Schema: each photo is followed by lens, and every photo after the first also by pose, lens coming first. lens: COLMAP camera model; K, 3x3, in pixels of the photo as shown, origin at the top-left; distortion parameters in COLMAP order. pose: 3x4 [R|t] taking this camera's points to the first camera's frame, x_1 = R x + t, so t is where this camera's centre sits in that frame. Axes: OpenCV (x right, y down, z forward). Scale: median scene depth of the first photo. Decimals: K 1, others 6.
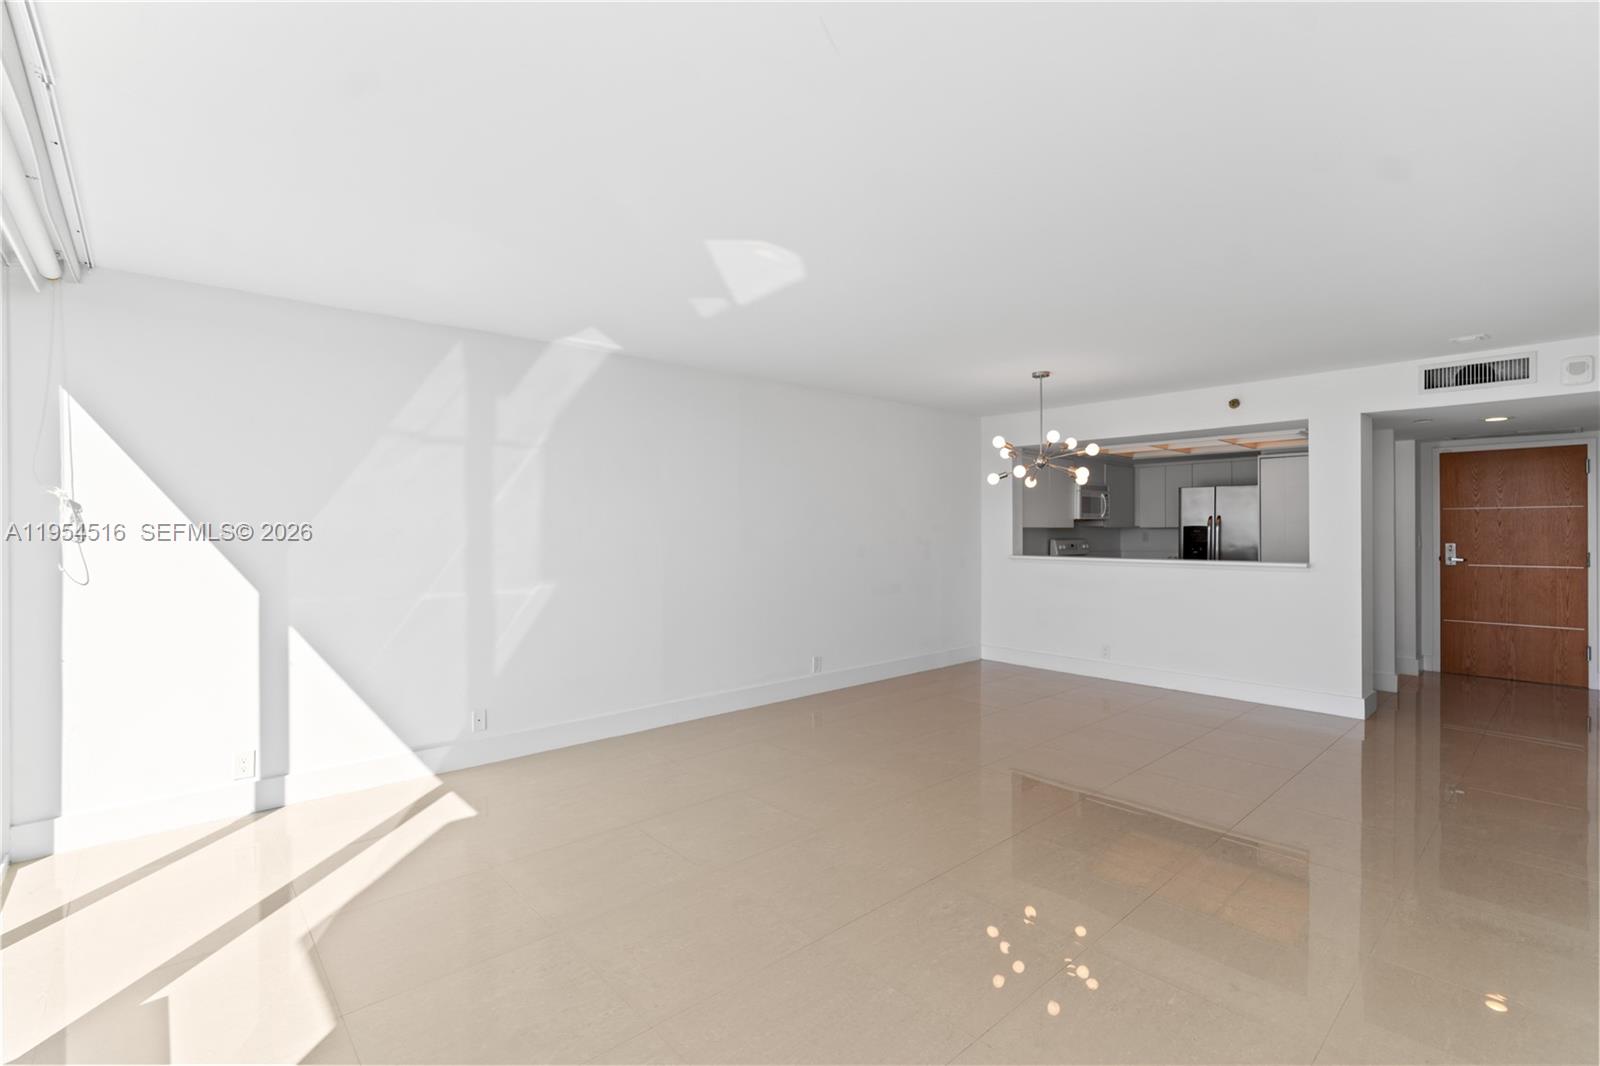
lens RADIAL K [[723.3, 0, 798.9], [0, 723.3, 526.0], [0, 0, 1]] dist [-0.006916, 0.001653]
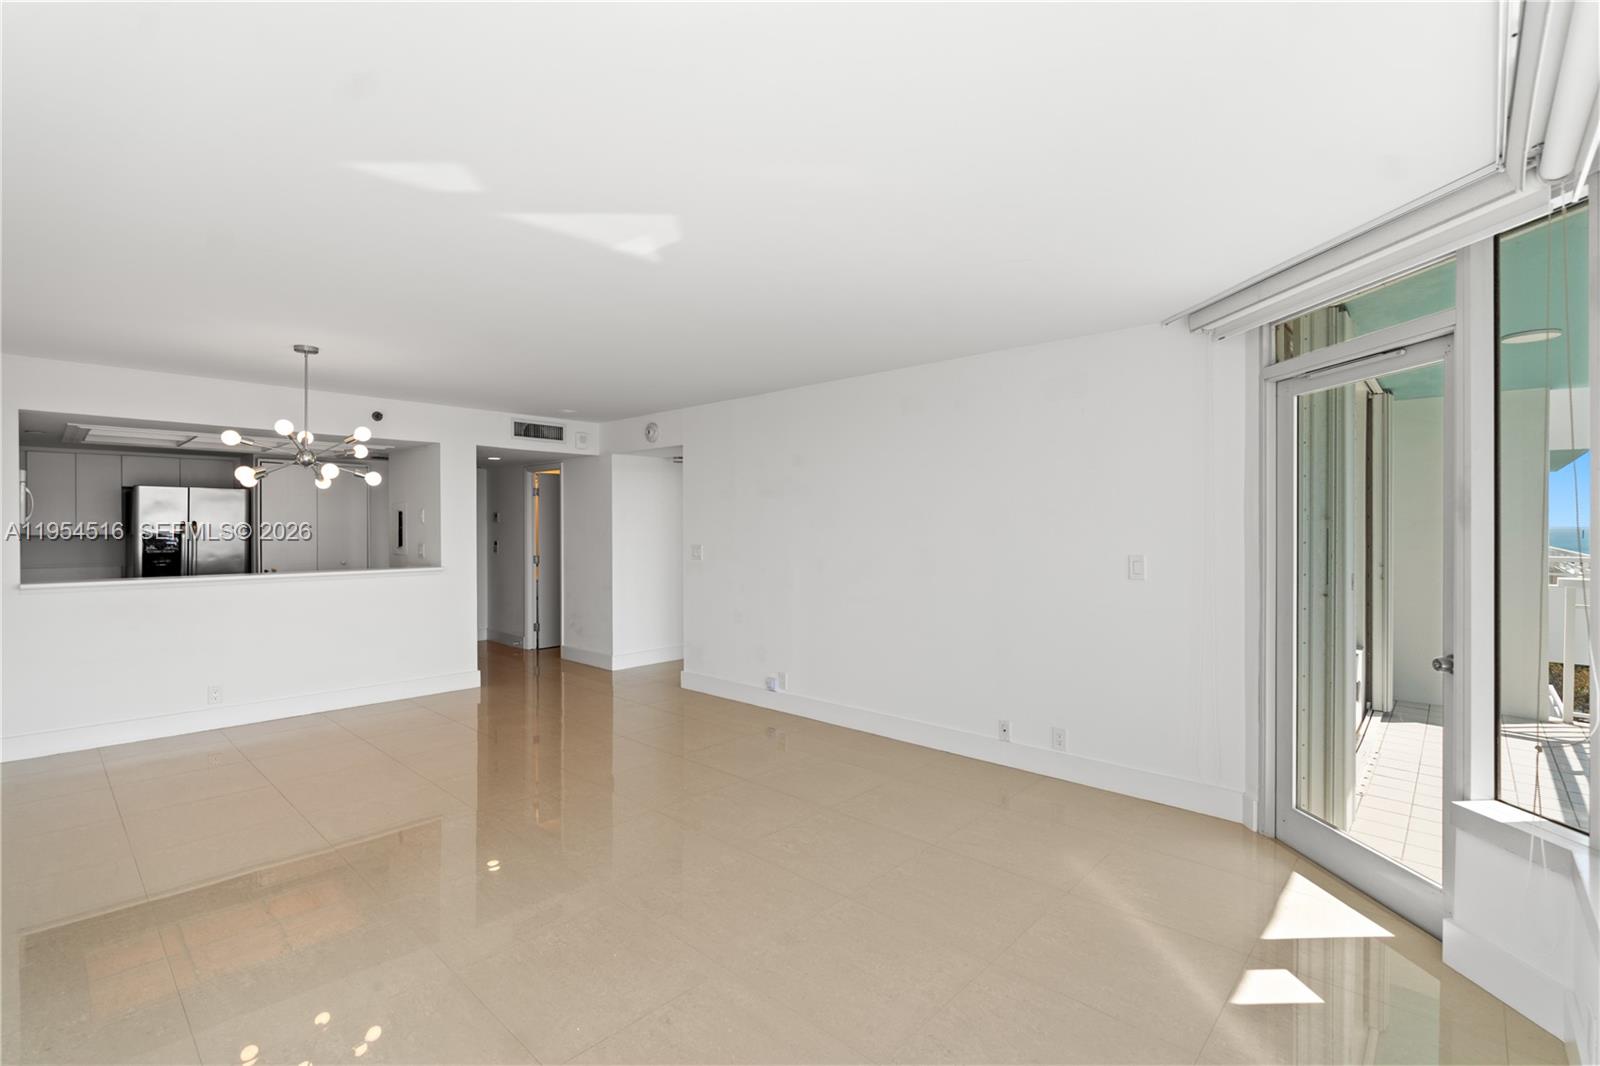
lens RADIAL K [[734.3, 0, 800.4], [0, 734.3, 524.7], [0, 0, 1]] dist [-0.000455, 0.000382]
pose [[-0.102918, 0.003526, 0.994684, -0.483886], [-0.002542, 0.999990, -0.003808, -0.011981], [-0.994687, -0.002920, -0.102908, 0.489398]]
